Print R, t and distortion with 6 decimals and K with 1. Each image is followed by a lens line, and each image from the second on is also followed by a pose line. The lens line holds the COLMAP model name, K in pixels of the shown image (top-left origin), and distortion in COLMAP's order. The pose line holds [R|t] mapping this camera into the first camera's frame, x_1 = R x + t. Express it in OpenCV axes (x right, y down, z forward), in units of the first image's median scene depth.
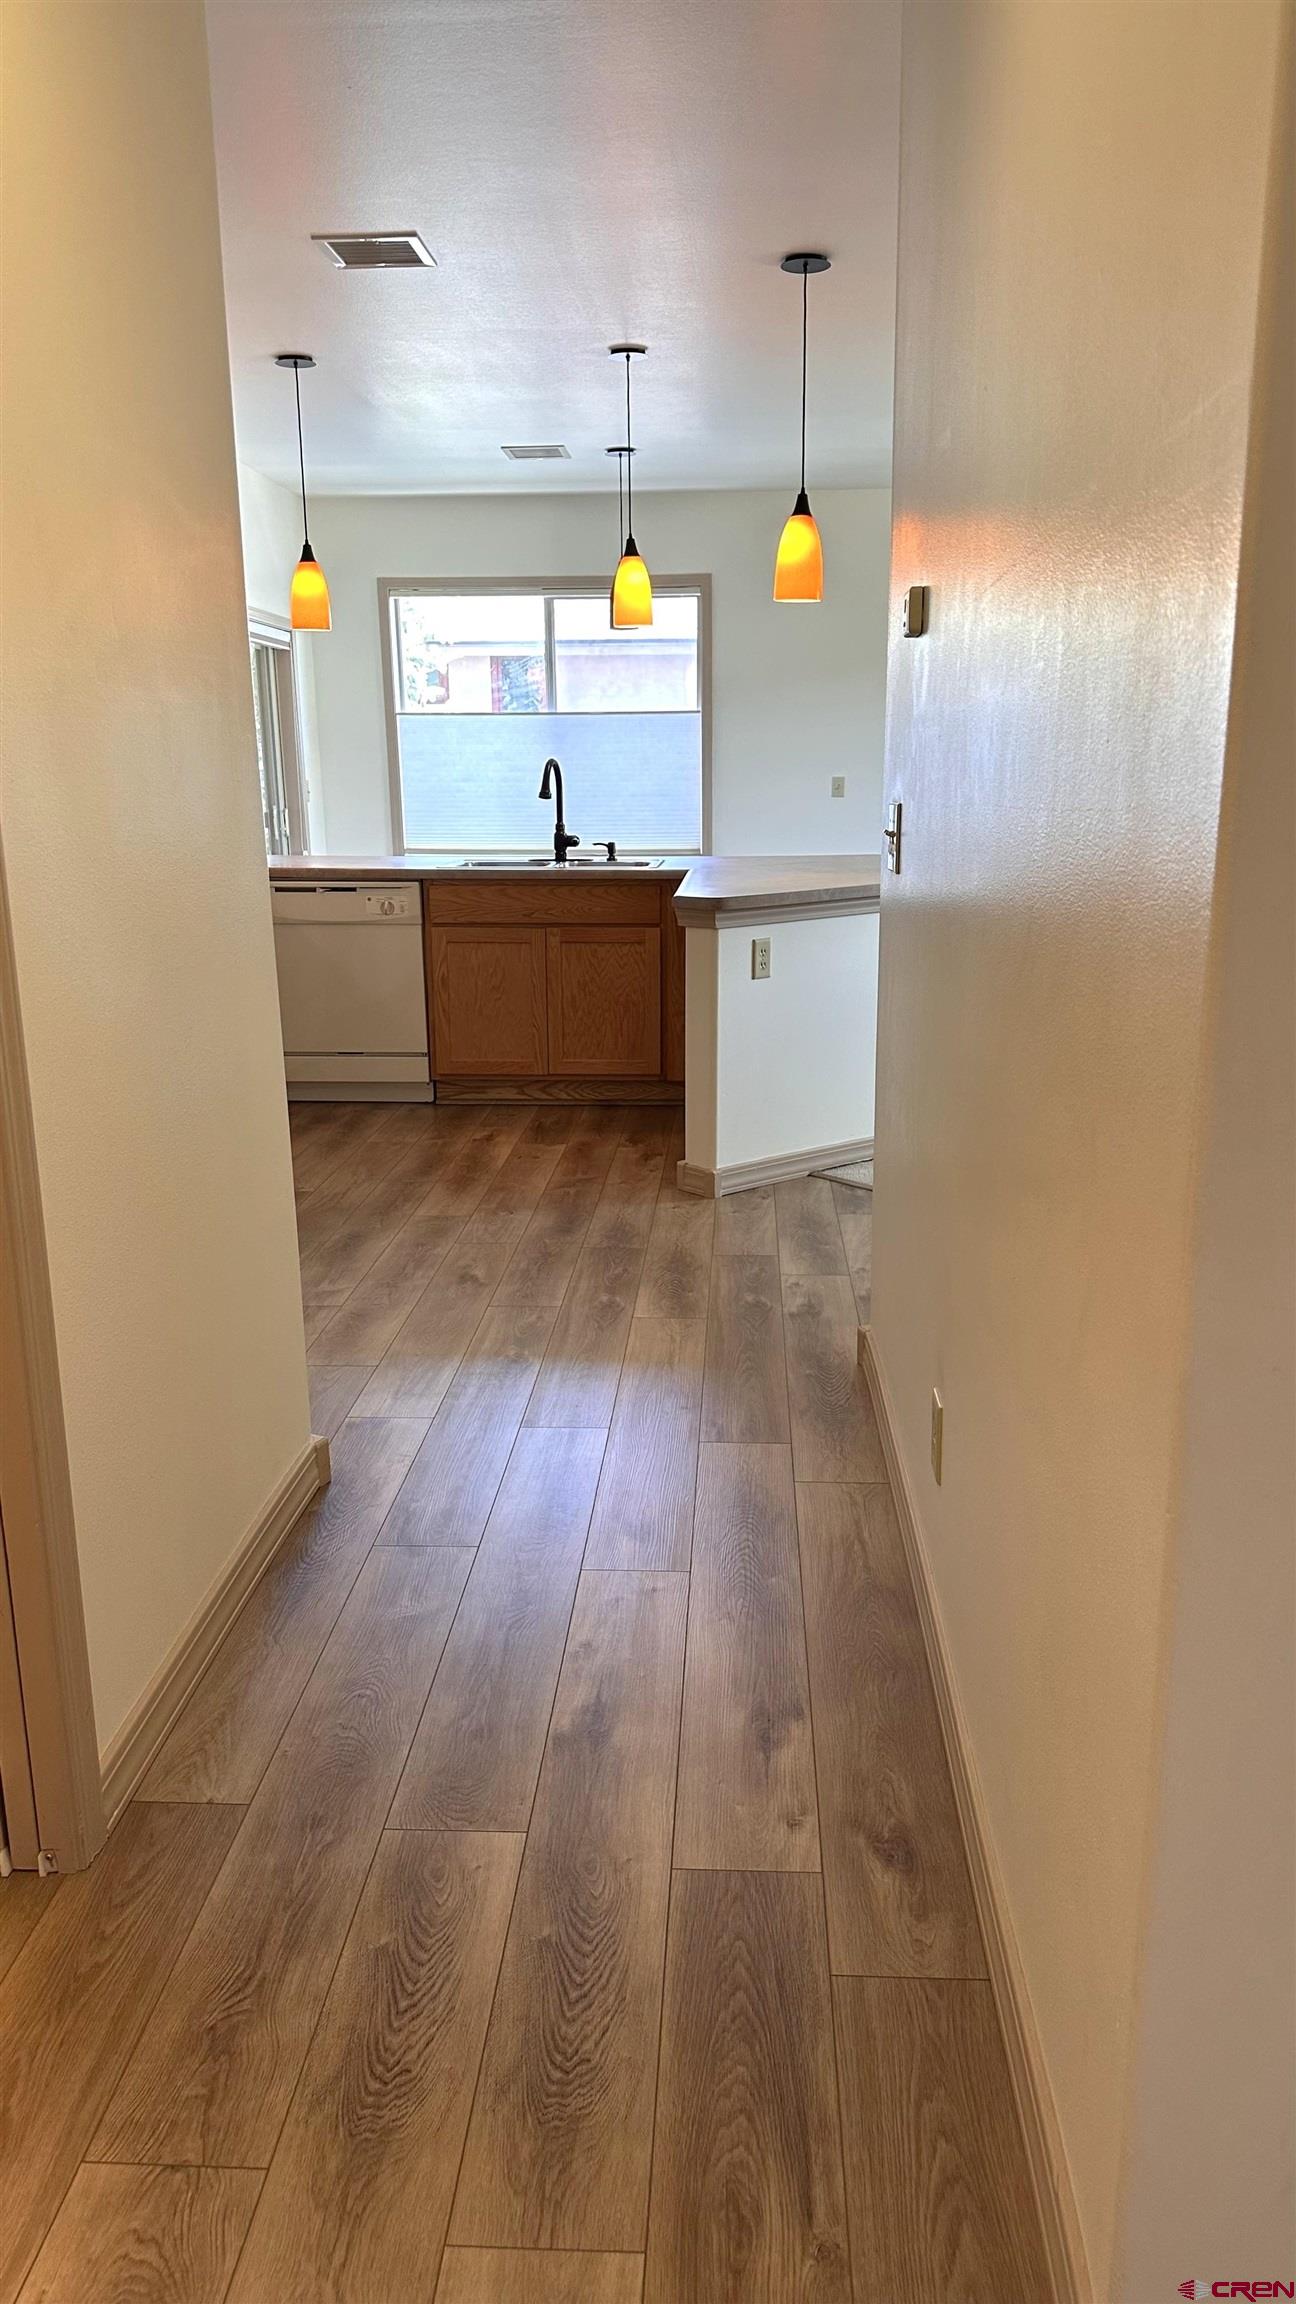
lens RADIAL K [[1623.1, 0, 648.0], [0, 1623.1, 1152.0], [0, 0, 1]] dist [0.189411, -0.390926]
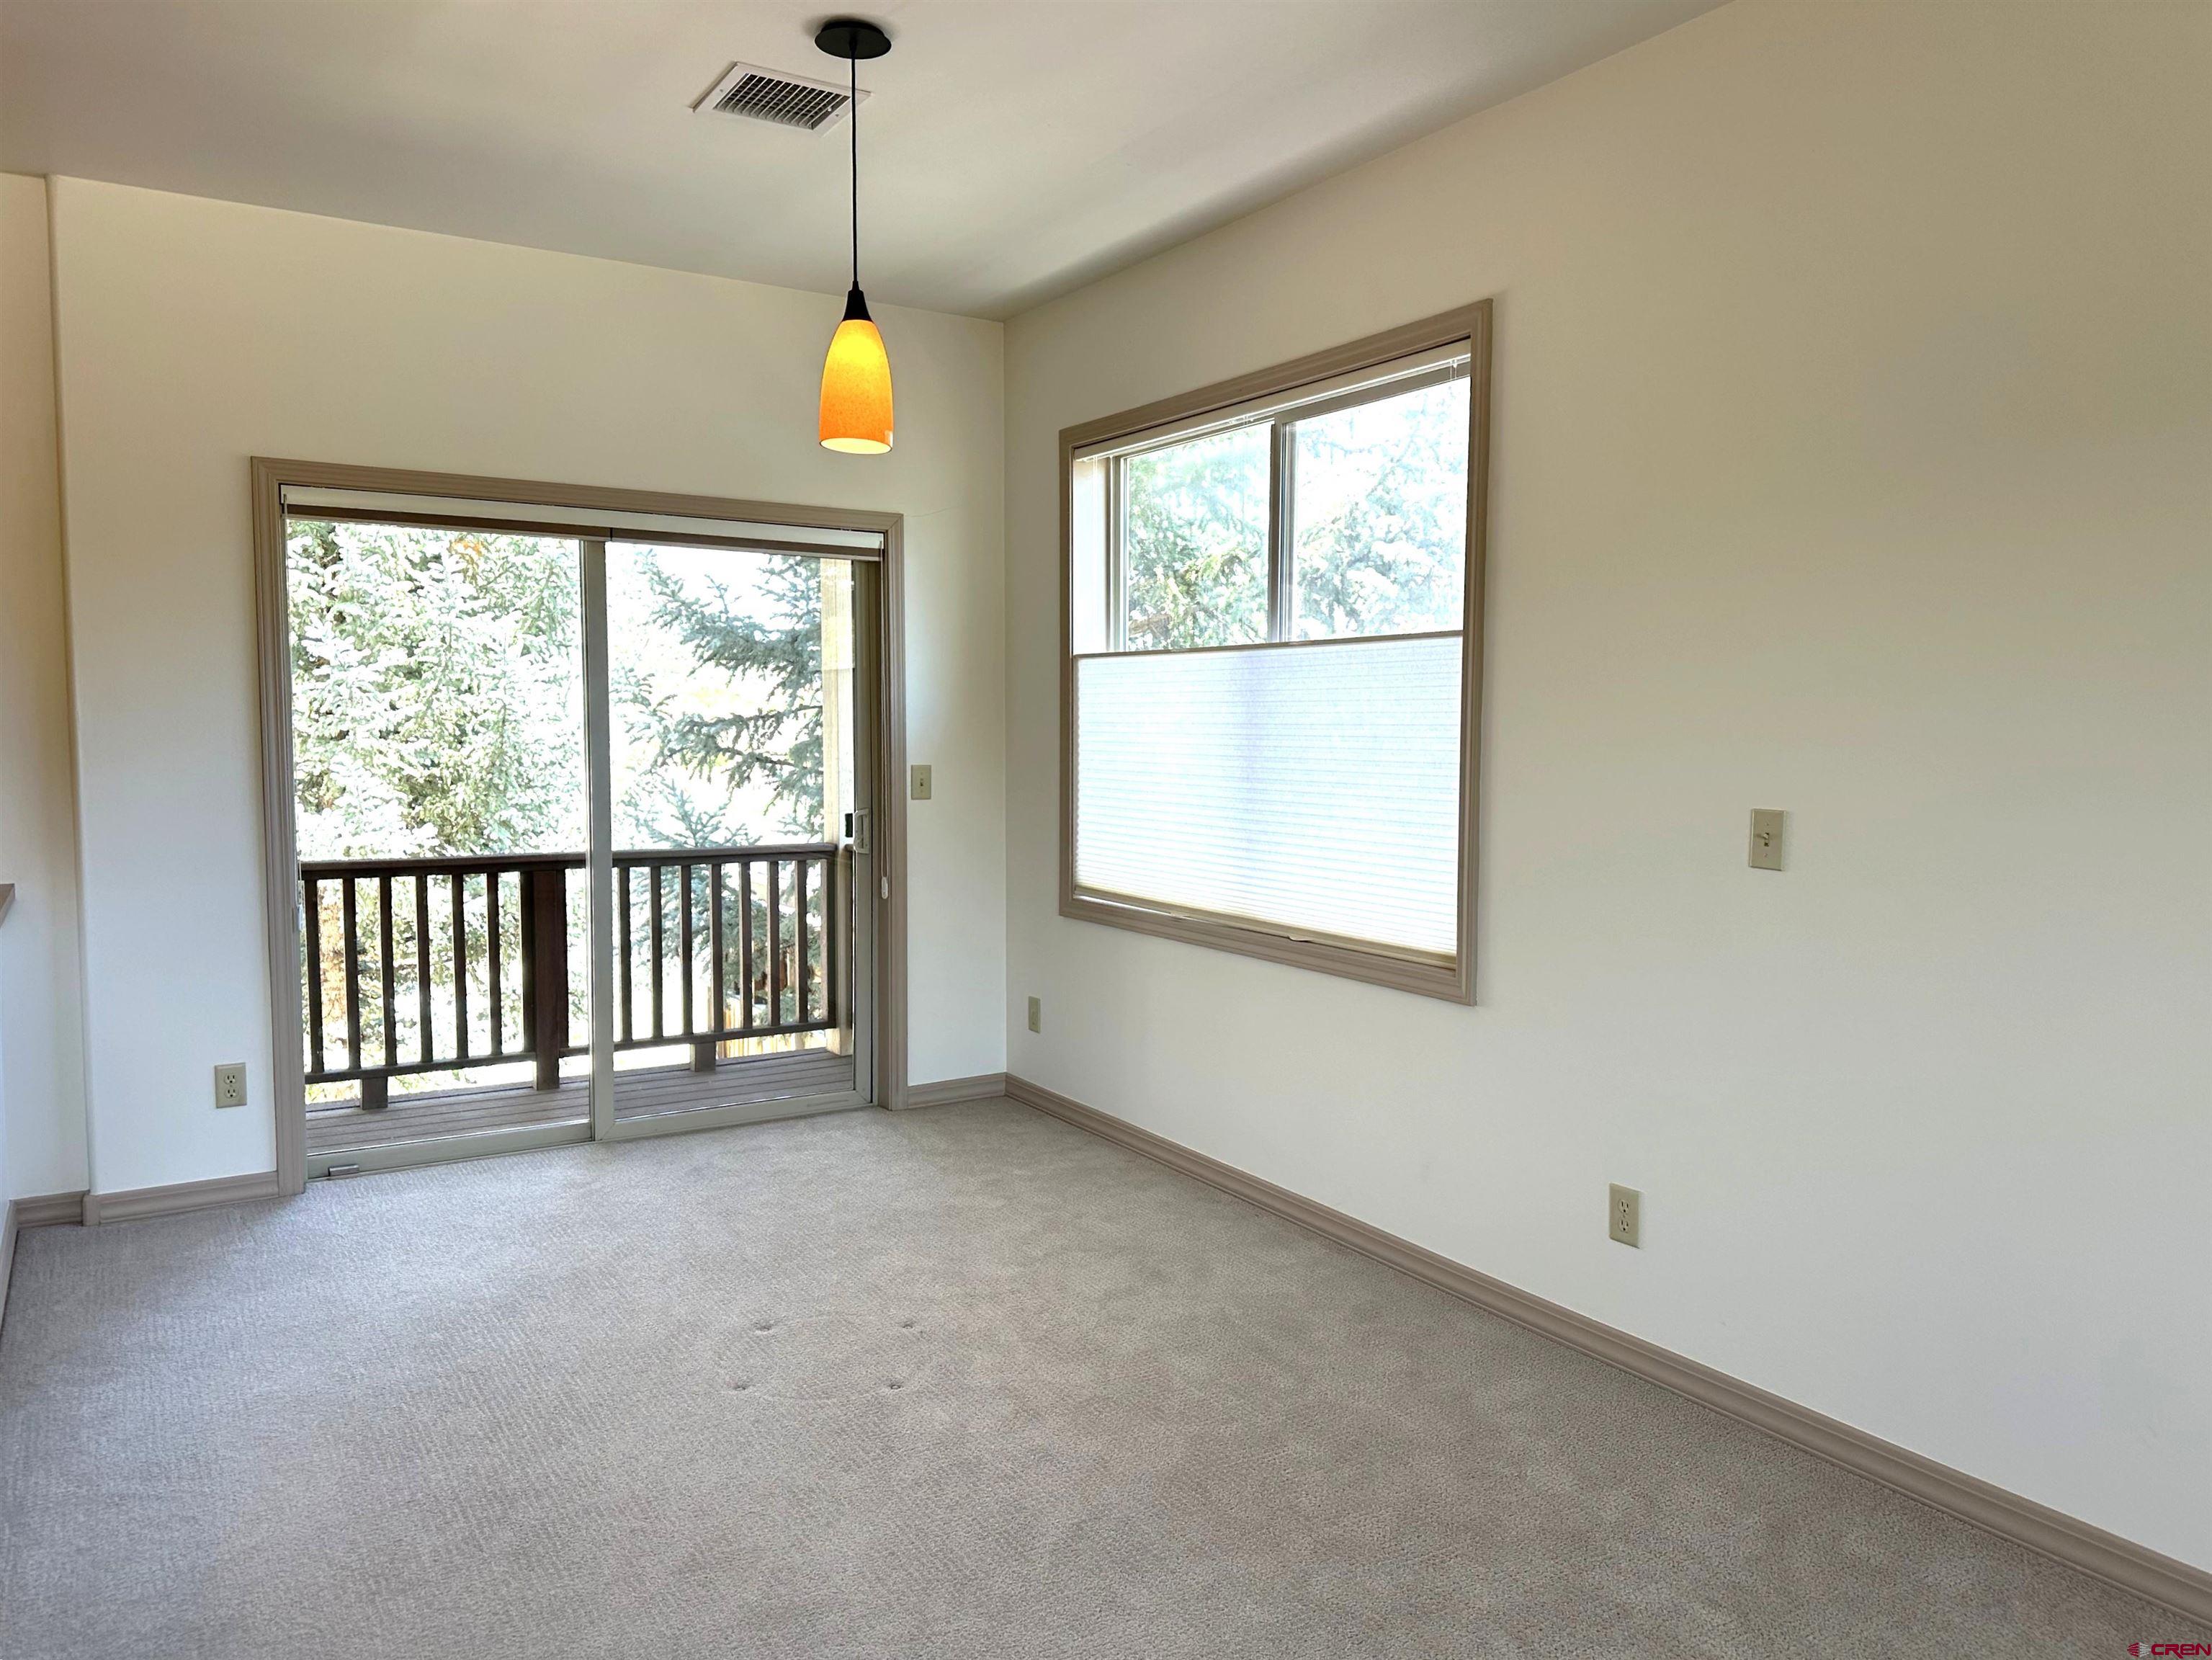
lens RADIAL K [[1565.3, 0, 1106.0], [0, 1565.3, 830.0], [0, 0, 1]] dist [0.119049, -0.156062]
pose [[0.577105, 0.066988, -0.813918, 0.476559], [-0.197011, 0.978616, -0.059146, -0.282013], [0.792551, 0.194484, 0.577961, 1.123898]]
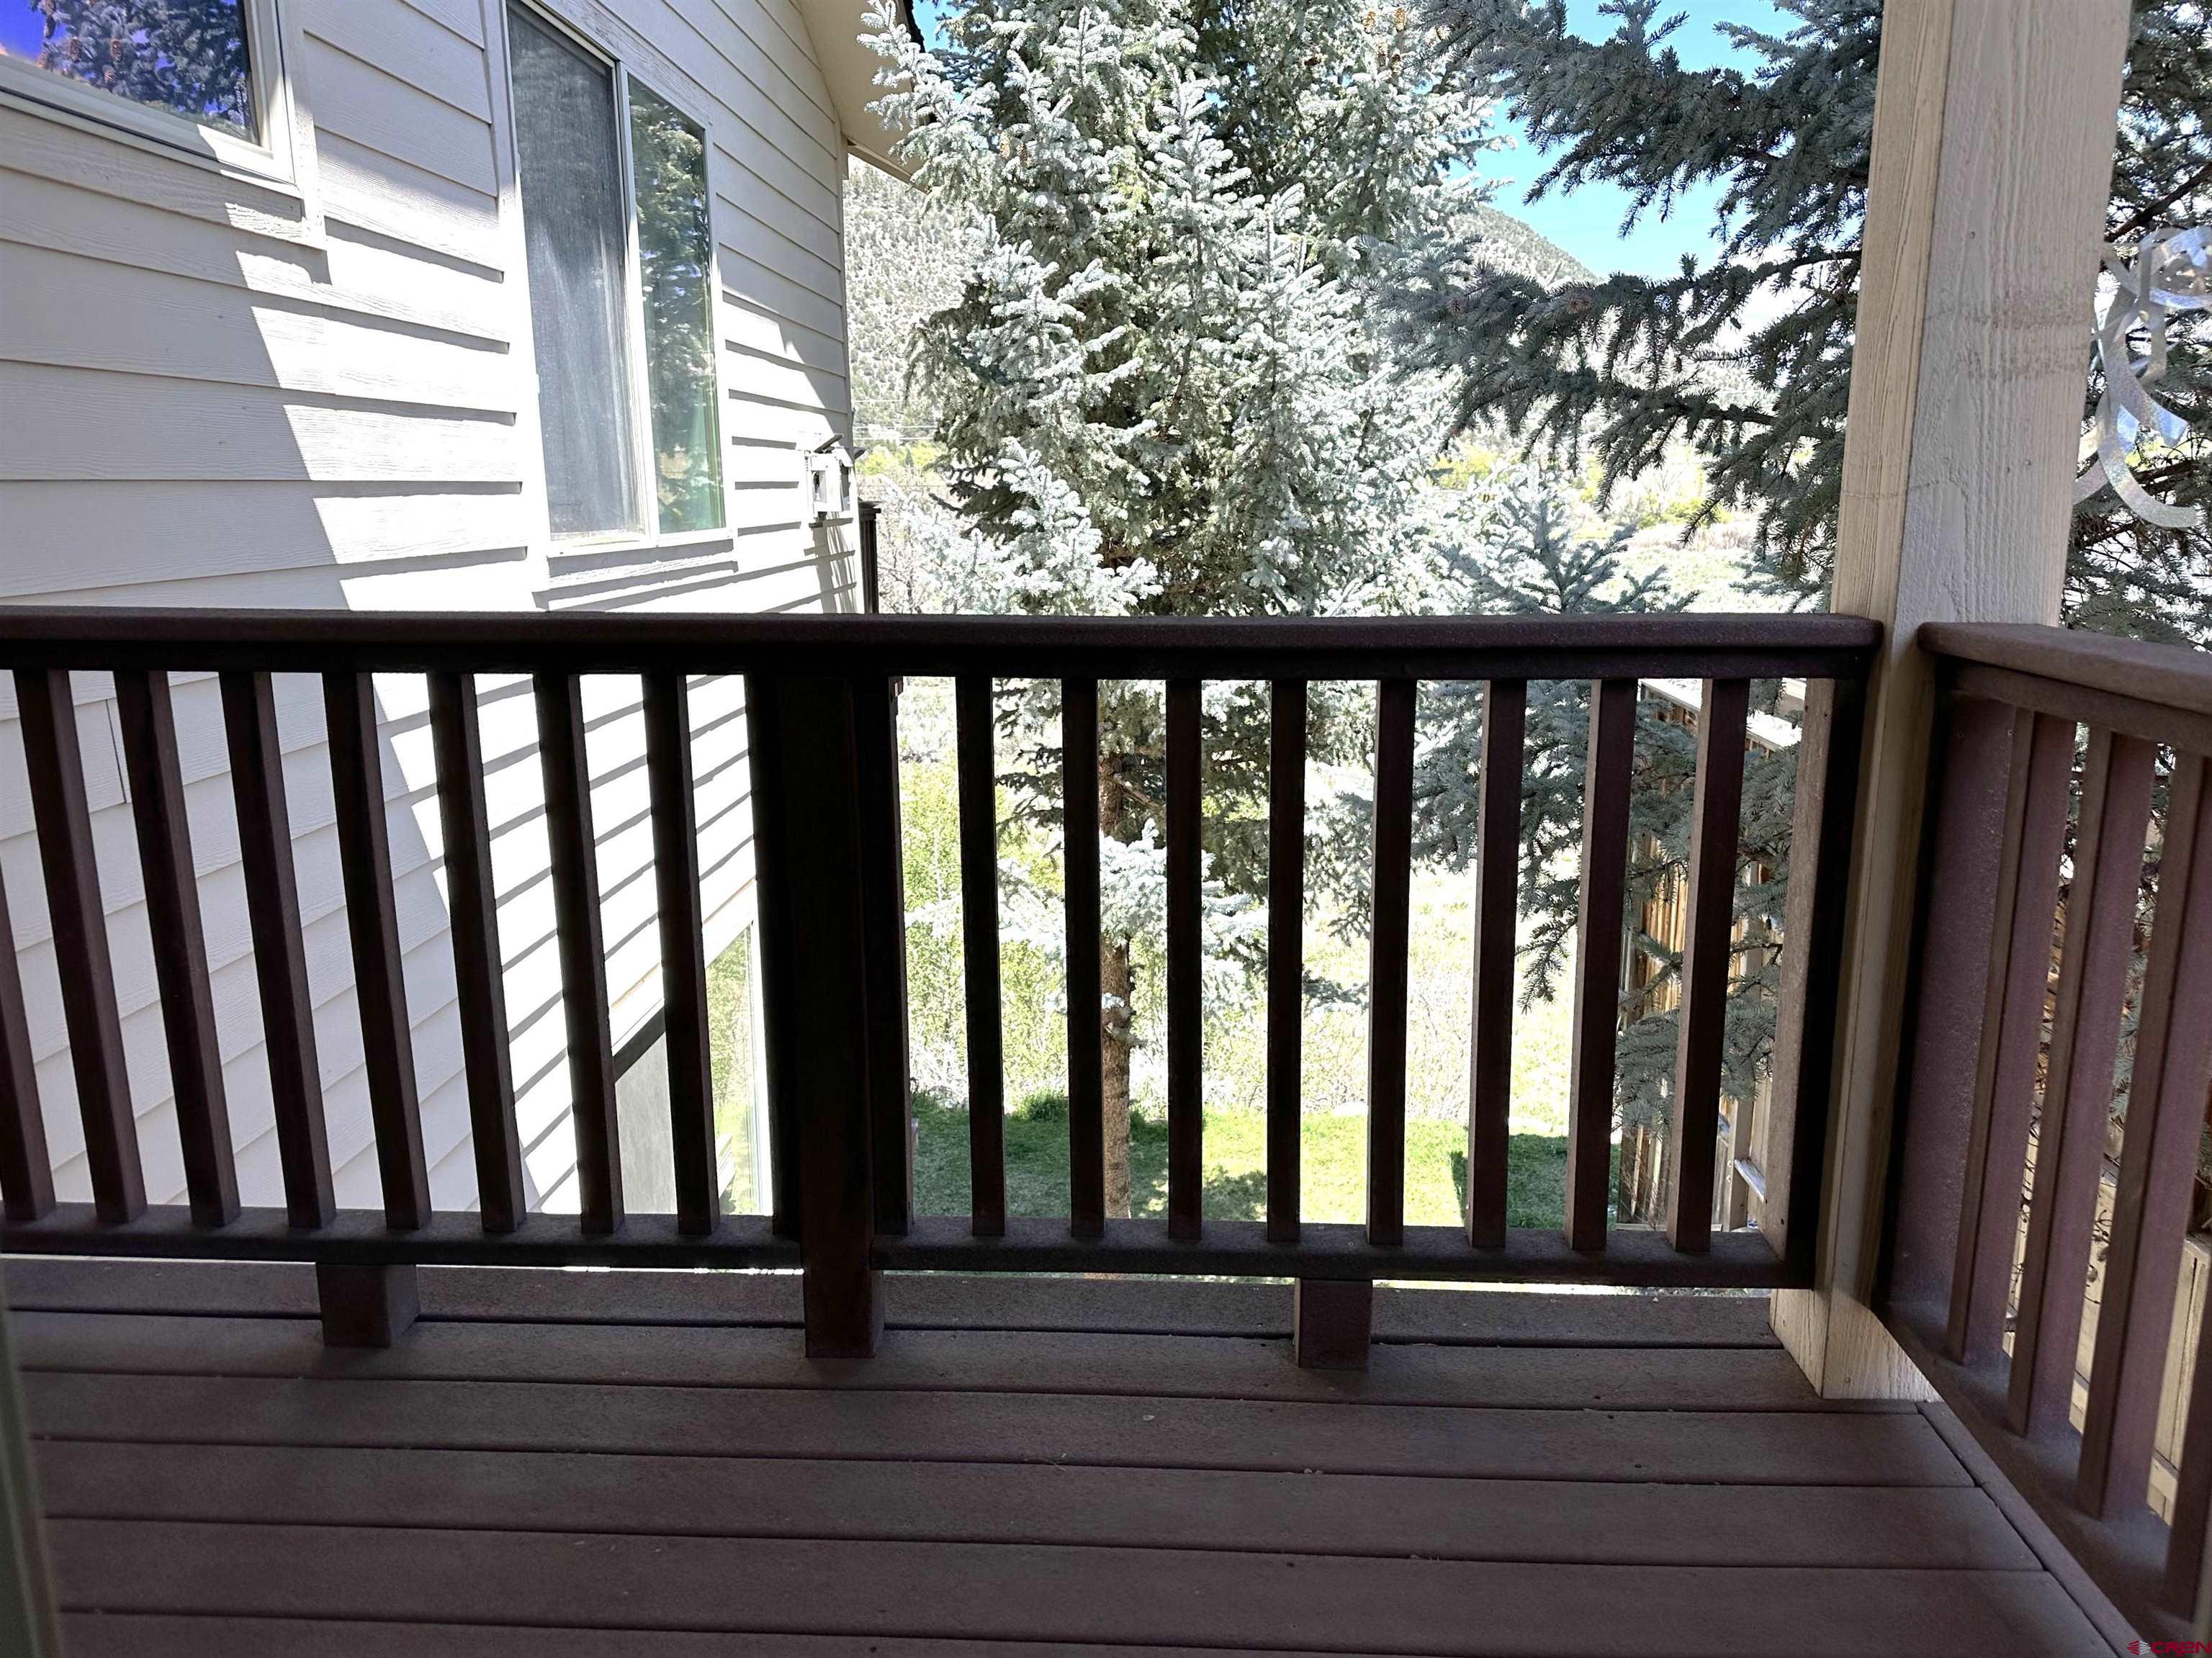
lens RADIAL K [[1557.7, 0, 1106.0], [0, 1557.7, 829.0], [0, 0, 1]] dist [0.089814, -0.123802]
pose [[0.012570, 0.224420, -0.974411, -0.288105], [-0.224873, 0.950160, 0.215934, -0.294506], [0.974307, 0.216405, 0.062409, 1.488288]]
